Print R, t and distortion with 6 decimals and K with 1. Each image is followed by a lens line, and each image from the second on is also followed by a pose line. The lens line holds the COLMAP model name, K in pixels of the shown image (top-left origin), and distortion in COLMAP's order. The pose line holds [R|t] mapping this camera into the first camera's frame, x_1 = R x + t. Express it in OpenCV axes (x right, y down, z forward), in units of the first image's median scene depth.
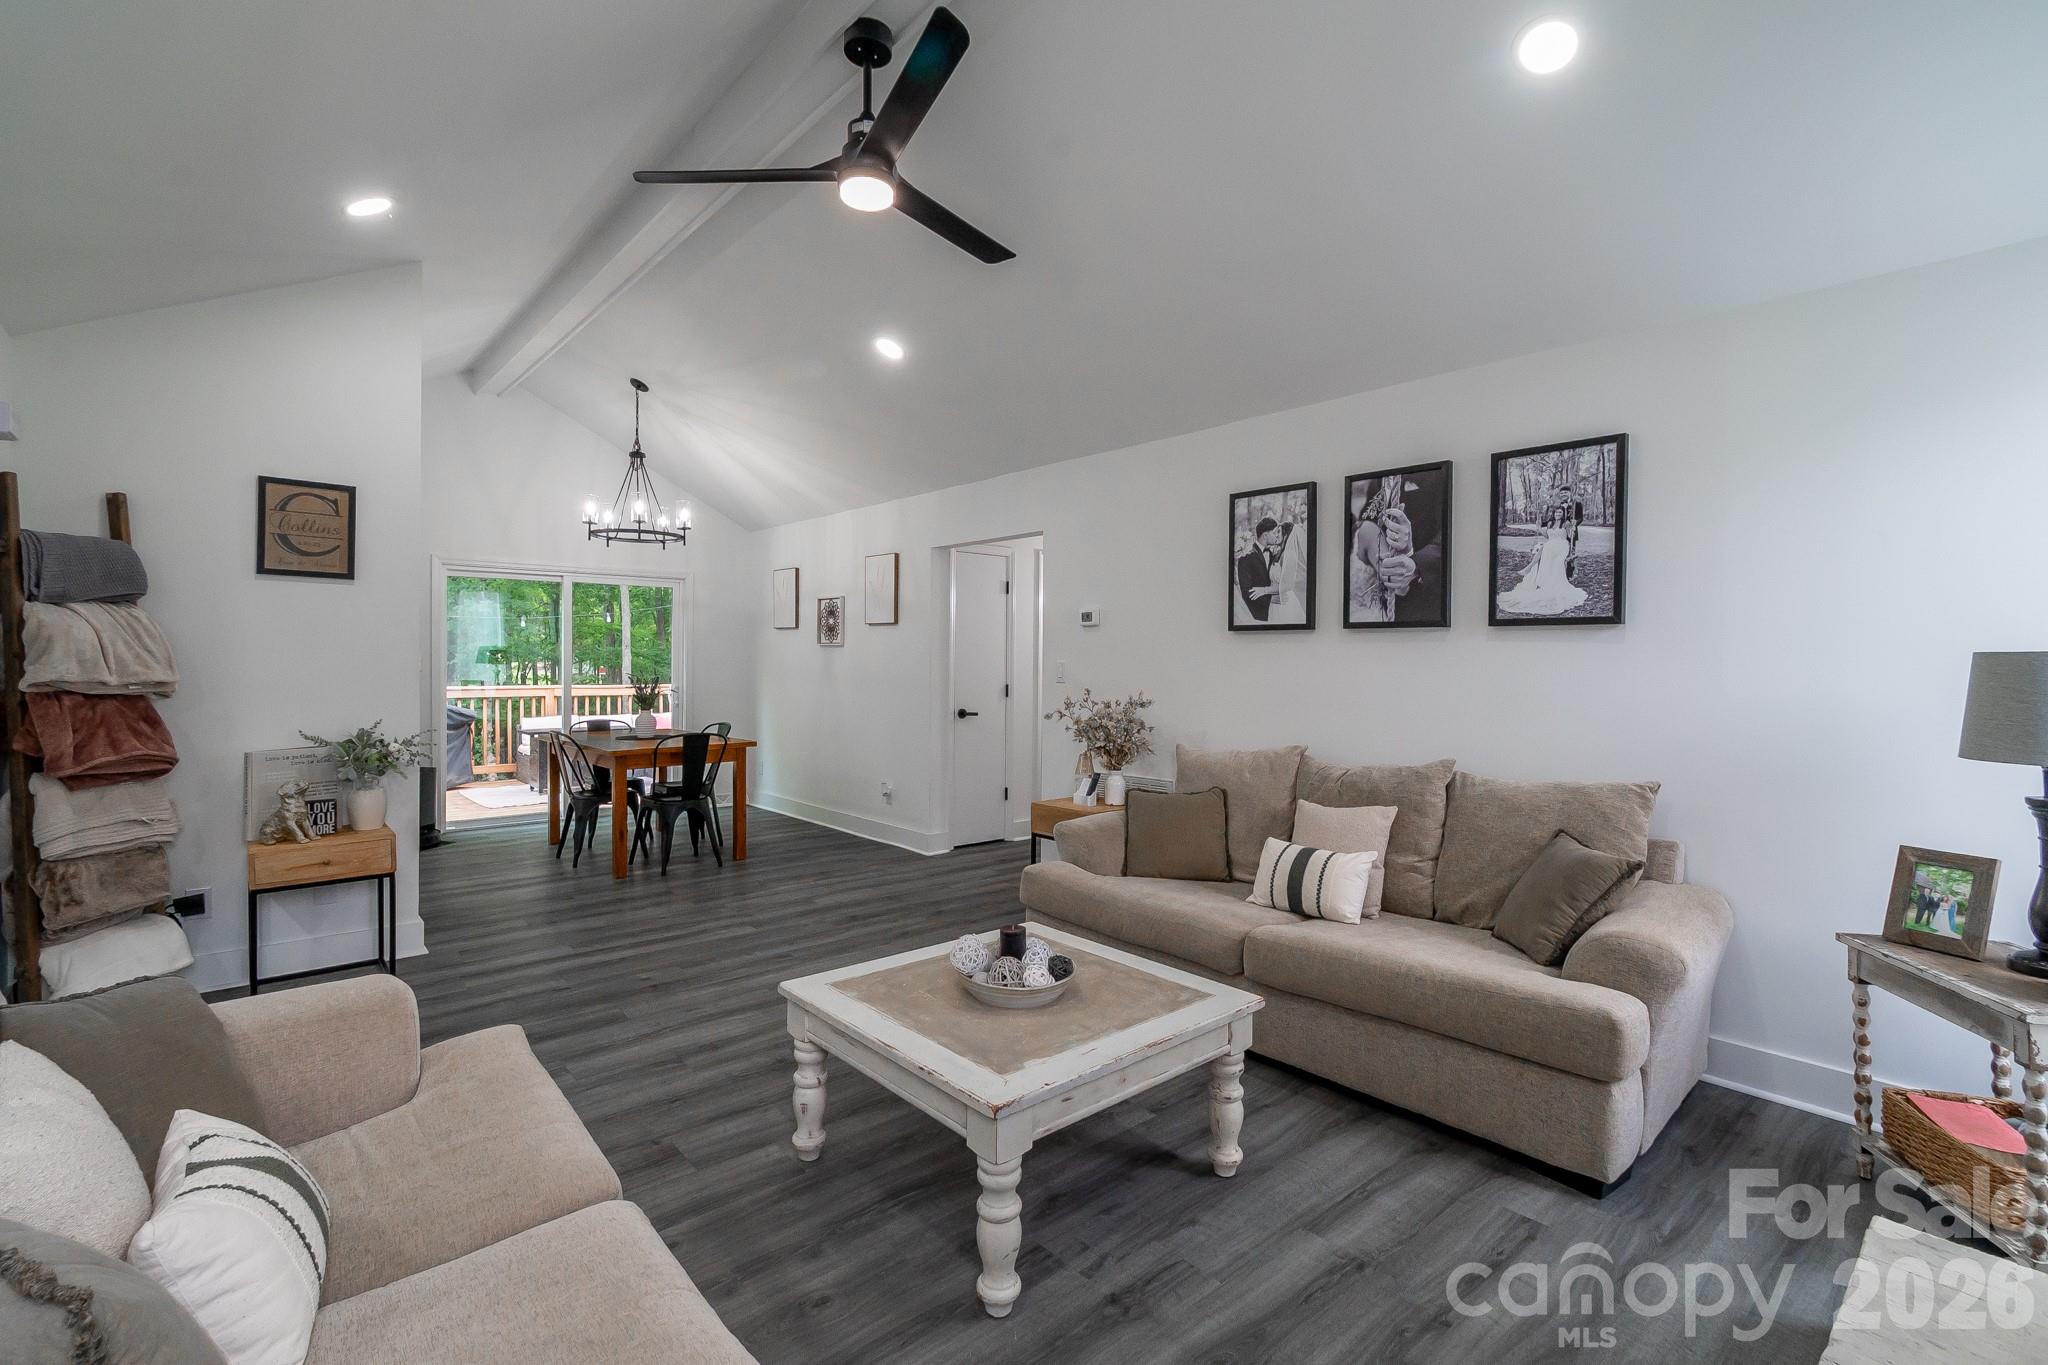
lens RADIAL K [[919.0, 0, 1017.5], [0, 919.0, 665.3], [0, 0, 1]] dist [0.004421, -0.000369]
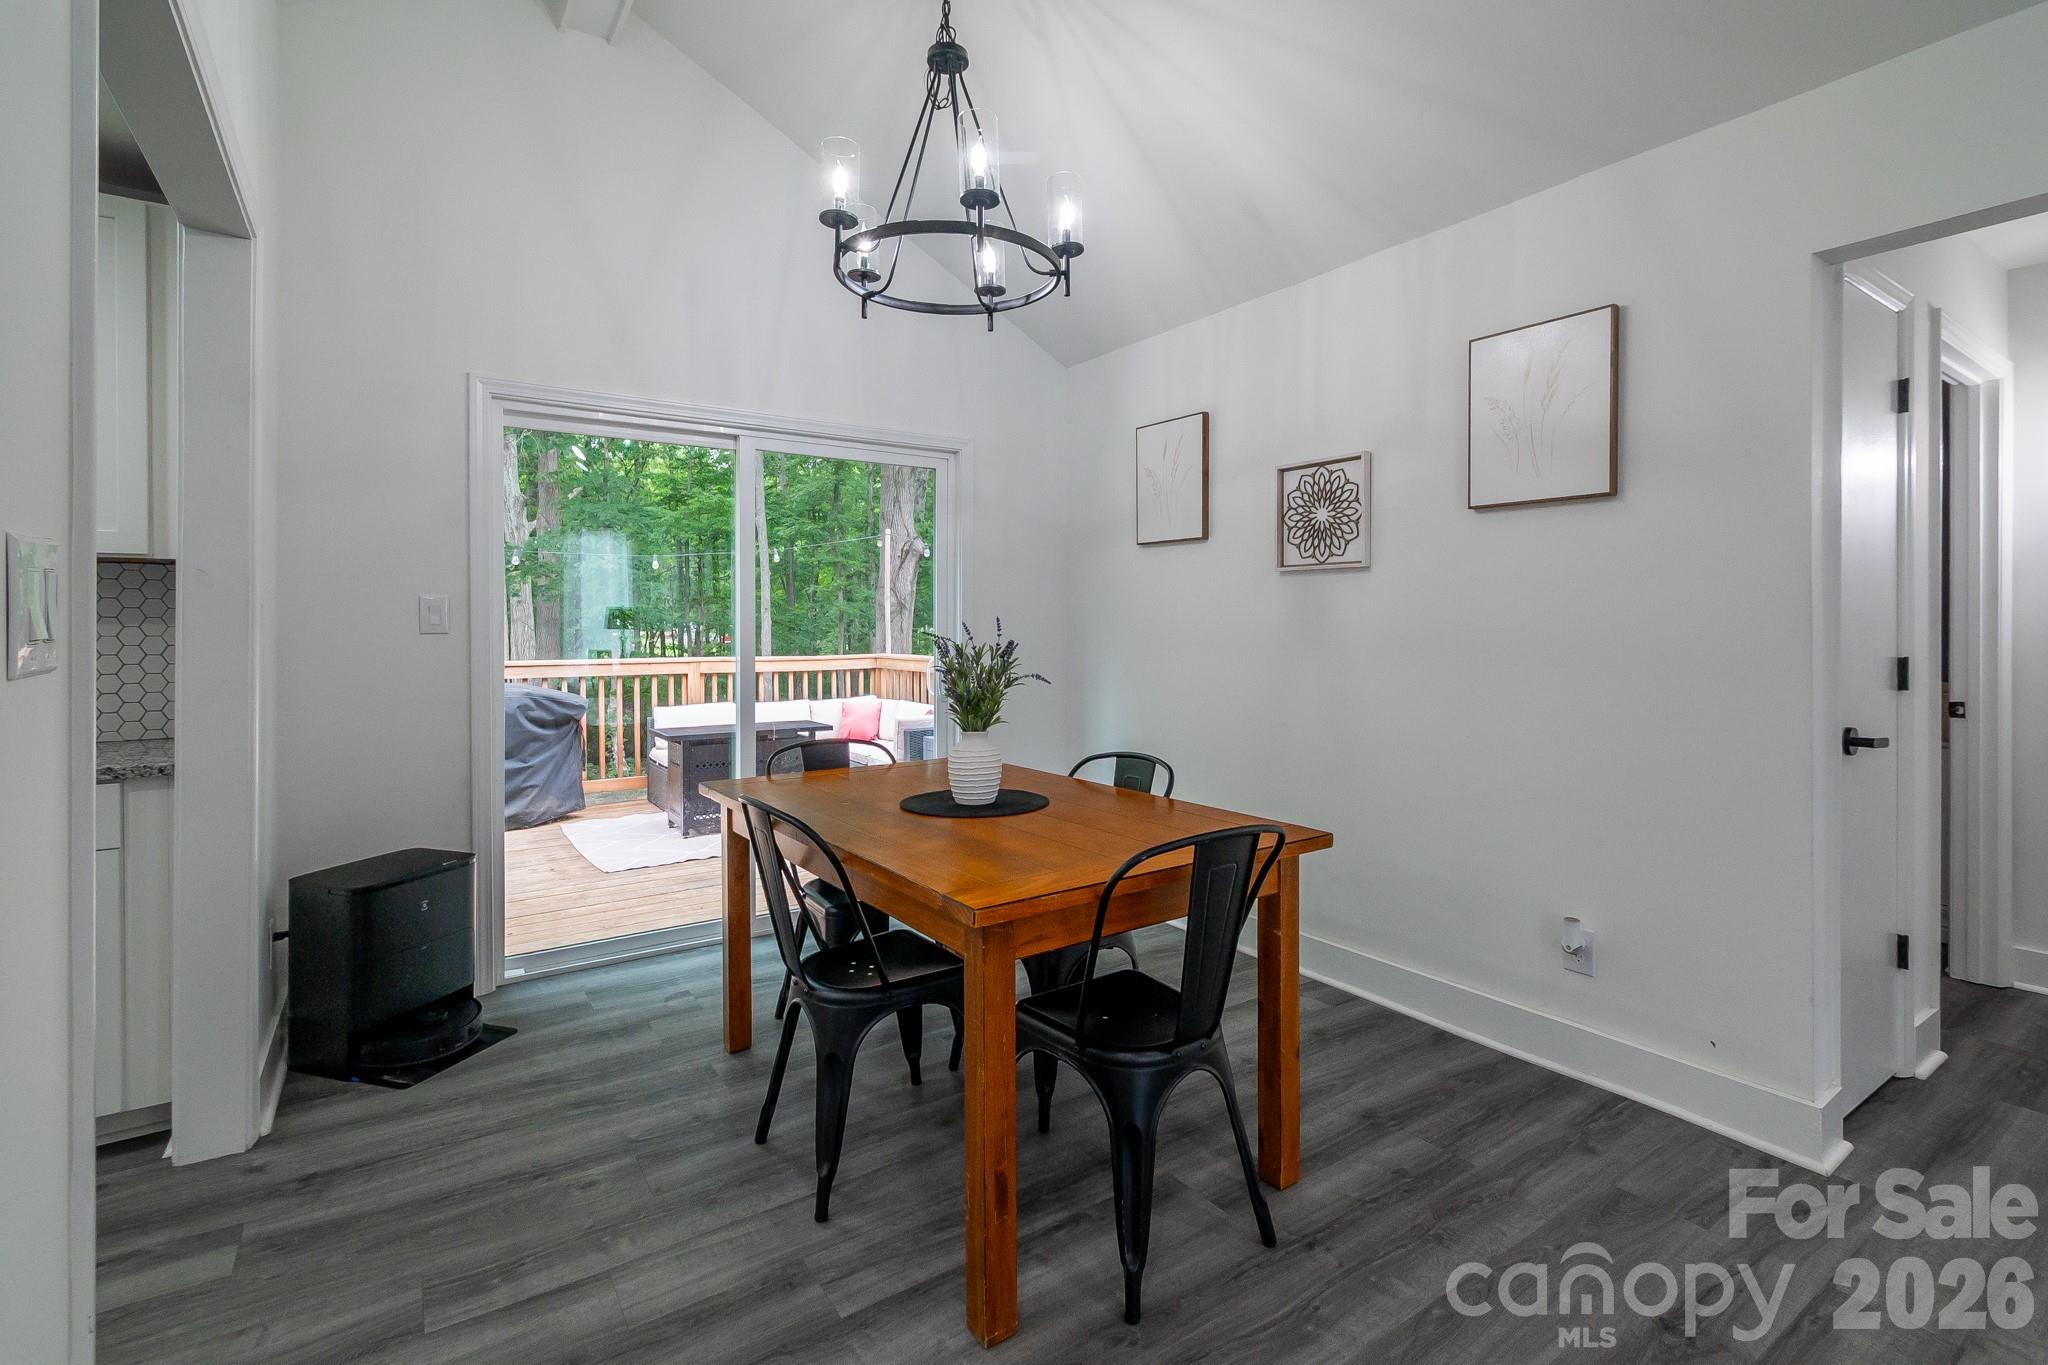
lens RADIAL K [[926.8, 0, 1045.8], [0, 926.8, 623.5], [0, 0, 1]] dist [0.003385, -0.001024]
pose [[0.995861, -0.008054, -0.090531, -0.203536], [0.007310, 0.999937, -0.008545, 0.004803], [0.090594, 0.007848, 0.995857, 0.371770]]
